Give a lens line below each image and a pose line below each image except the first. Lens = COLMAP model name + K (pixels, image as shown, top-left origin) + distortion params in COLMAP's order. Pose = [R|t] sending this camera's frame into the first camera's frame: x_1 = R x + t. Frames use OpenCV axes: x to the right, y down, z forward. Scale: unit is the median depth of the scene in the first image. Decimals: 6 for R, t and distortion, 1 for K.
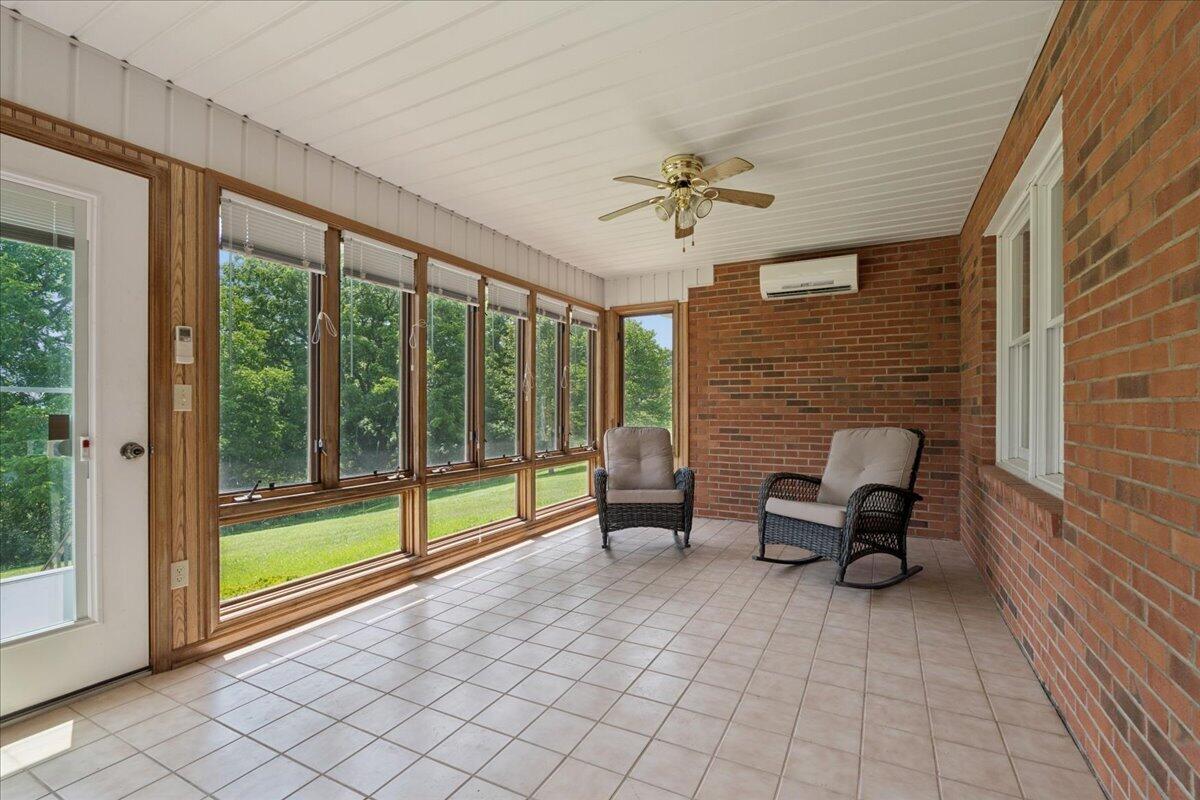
lens RADIAL K [[530.6, 0, 607.3], [0, 530.6, 411.6], [0, 0, 1]] dist [-0.001991, -0.000121]
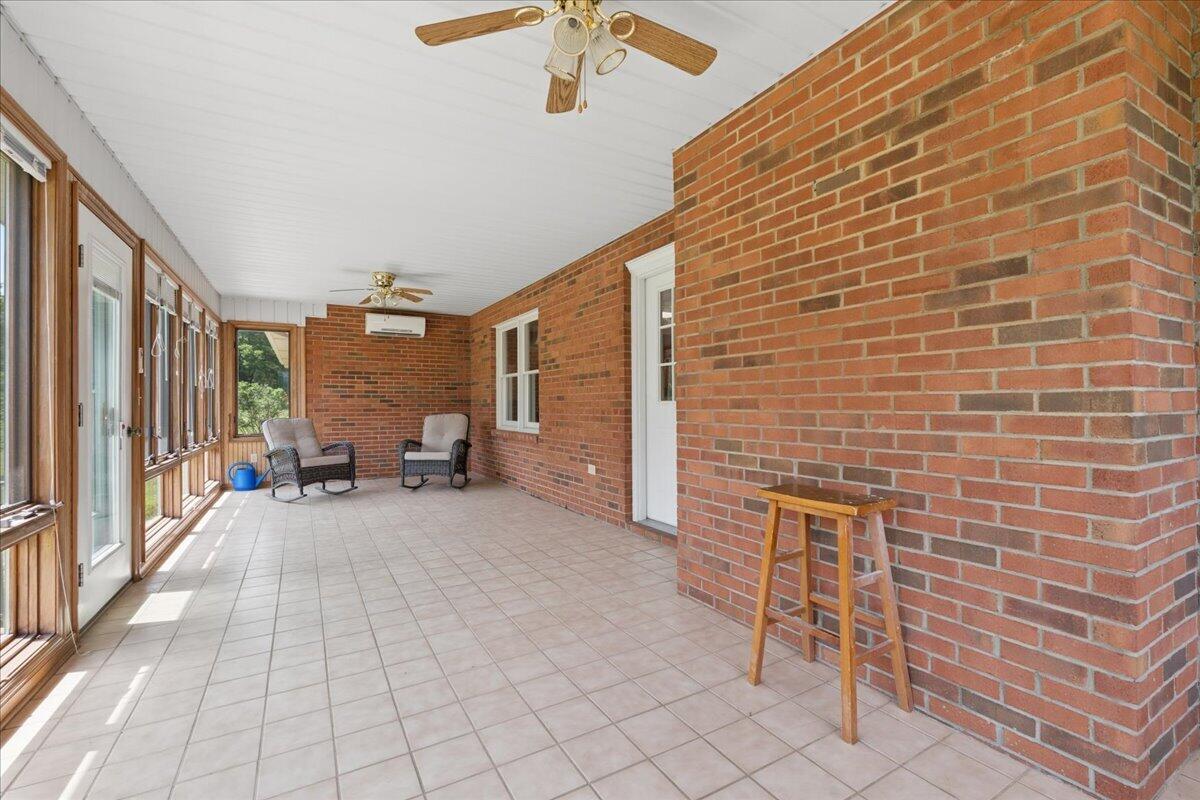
lens RADIAL K [[524.4, 0, 596.5], [0, 524.4, 400.7], [0, 0, 1]] dist [-0.002954, -0.000583]
pose [[0.548894, 0.005397, 0.835875, -0.623735], [0.008040, 0.999899, -0.011736, 0.006466], [-0.835854, 0.013163, 0.548795, -0.406869]]
